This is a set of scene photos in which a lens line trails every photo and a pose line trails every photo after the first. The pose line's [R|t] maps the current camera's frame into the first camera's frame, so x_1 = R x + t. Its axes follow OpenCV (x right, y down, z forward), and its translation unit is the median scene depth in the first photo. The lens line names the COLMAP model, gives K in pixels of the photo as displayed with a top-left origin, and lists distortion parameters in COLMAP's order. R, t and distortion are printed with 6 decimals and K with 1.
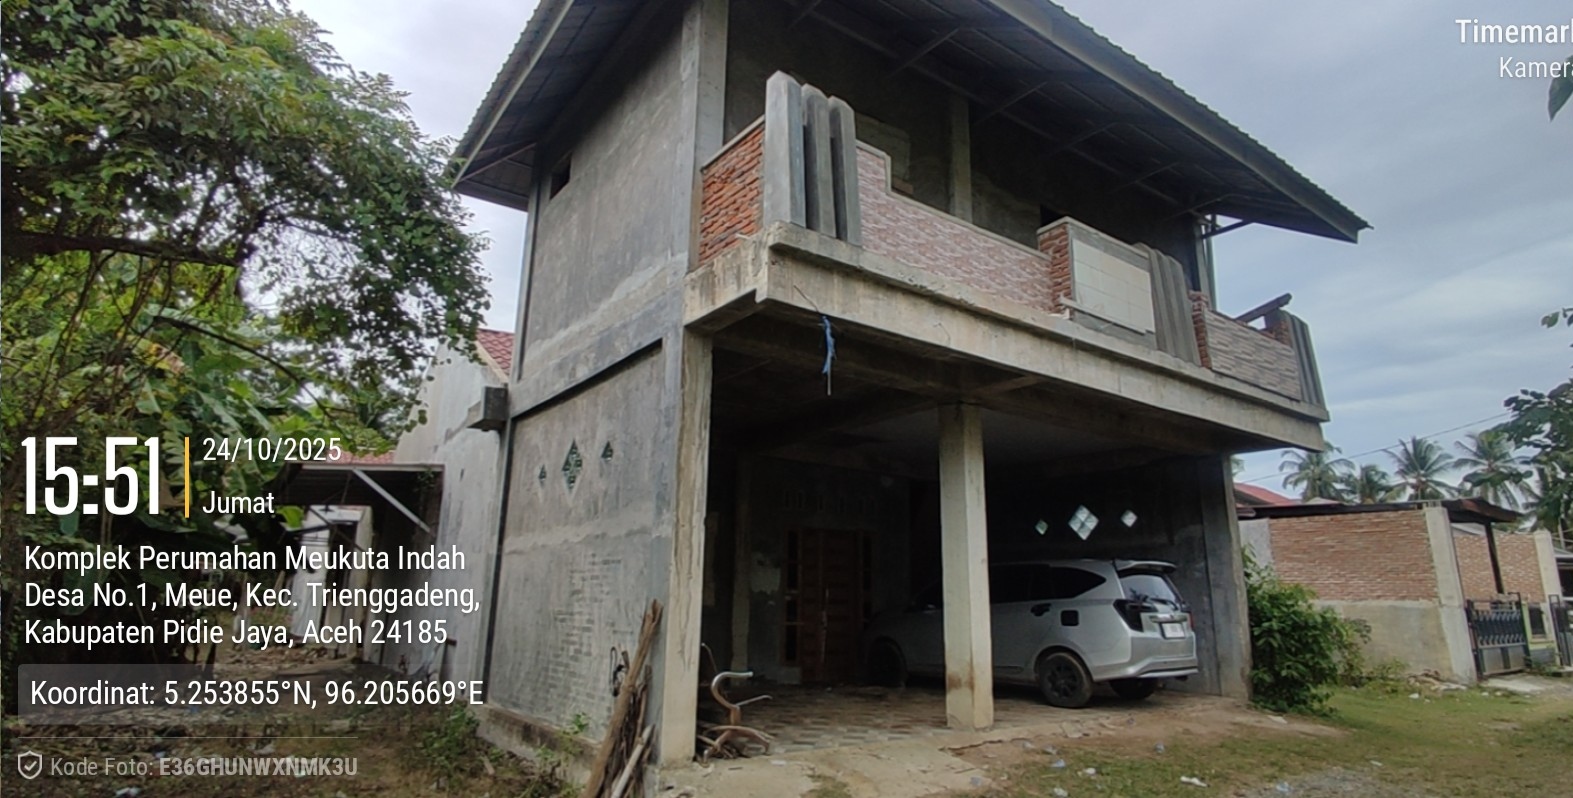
lens RADIAL K [[804.4, 0, 795.7], [0, 804.4, 394.0], [0, 0, 1]] dist [-0.005914, 0.001163]
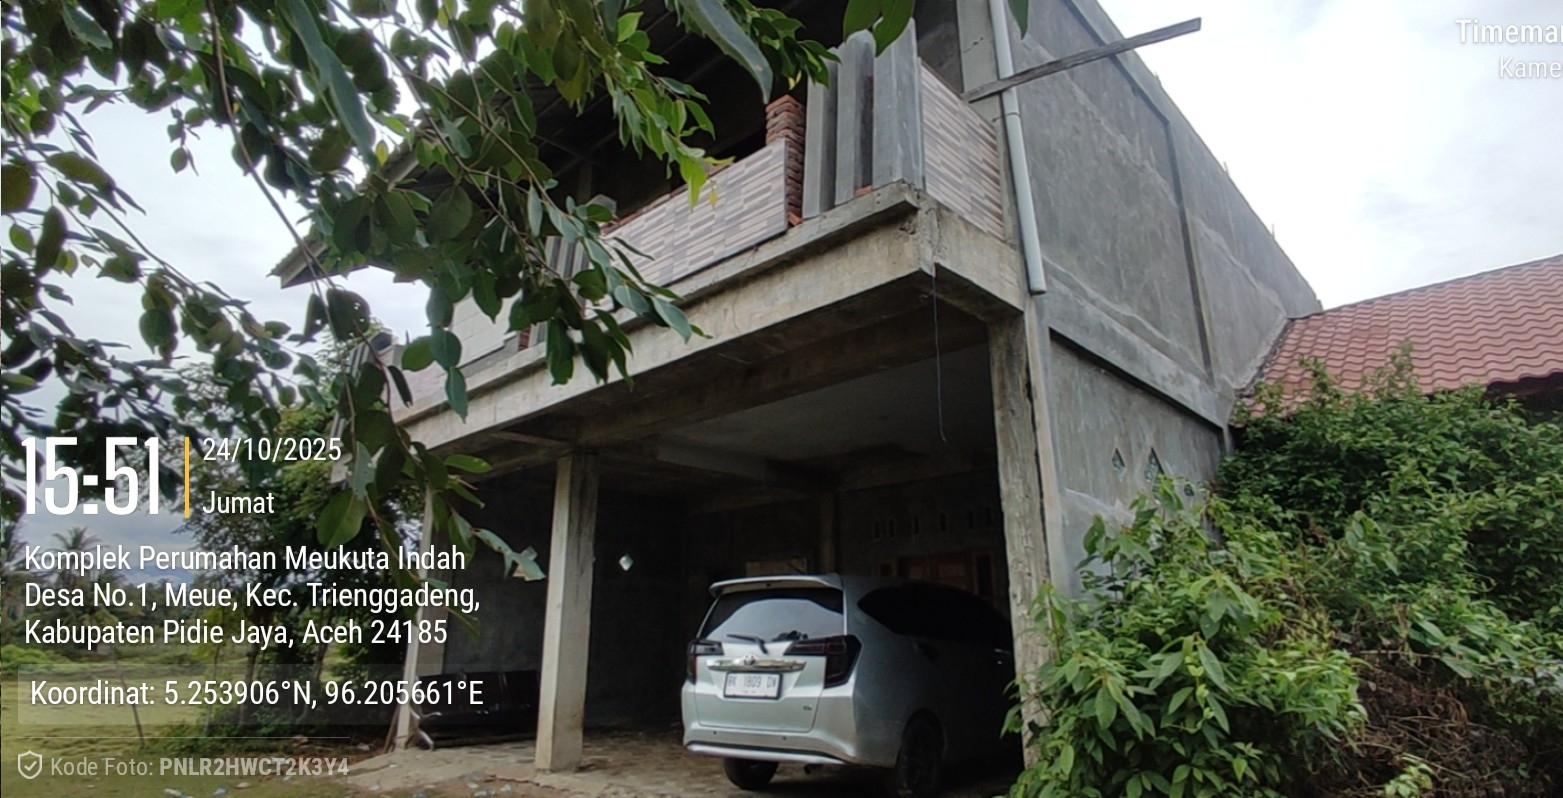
lens RADIAL K [[805.7, 0, 798.0], [0, 805.7, 391.3], [0, 0, 1]] dist [-0.003765, 0.000078]
pose [[0.200796, -0.306645, -0.930403, 1.323689], [0.260659, 0.932233, -0.250994, 0.286582], [0.944319, -0.192120, 0.267119, 1.052355]]
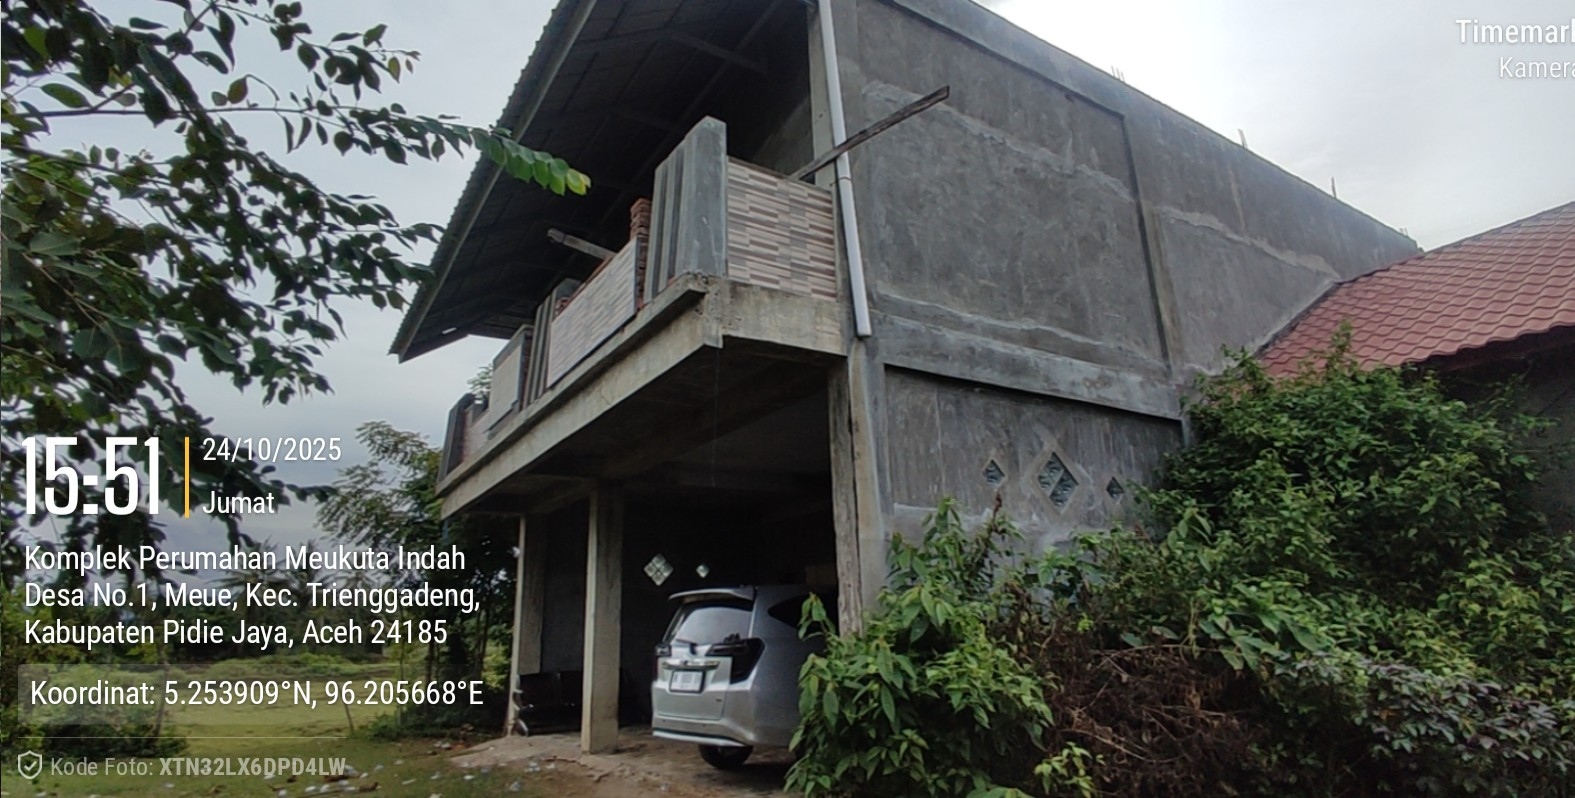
lens RADIAL K [[805.4, 0, 796.7], [0, 805.4, 394.0], [0, 0, 1]] dist [-0.005914, 0.001163]
pose [[-0.043340, -0.301684, -0.952422, 1.479794], [0.285252, 0.909897, -0.301195, 0.355127], [0.957472, -0.284734, 0.046621, 1.323688]]
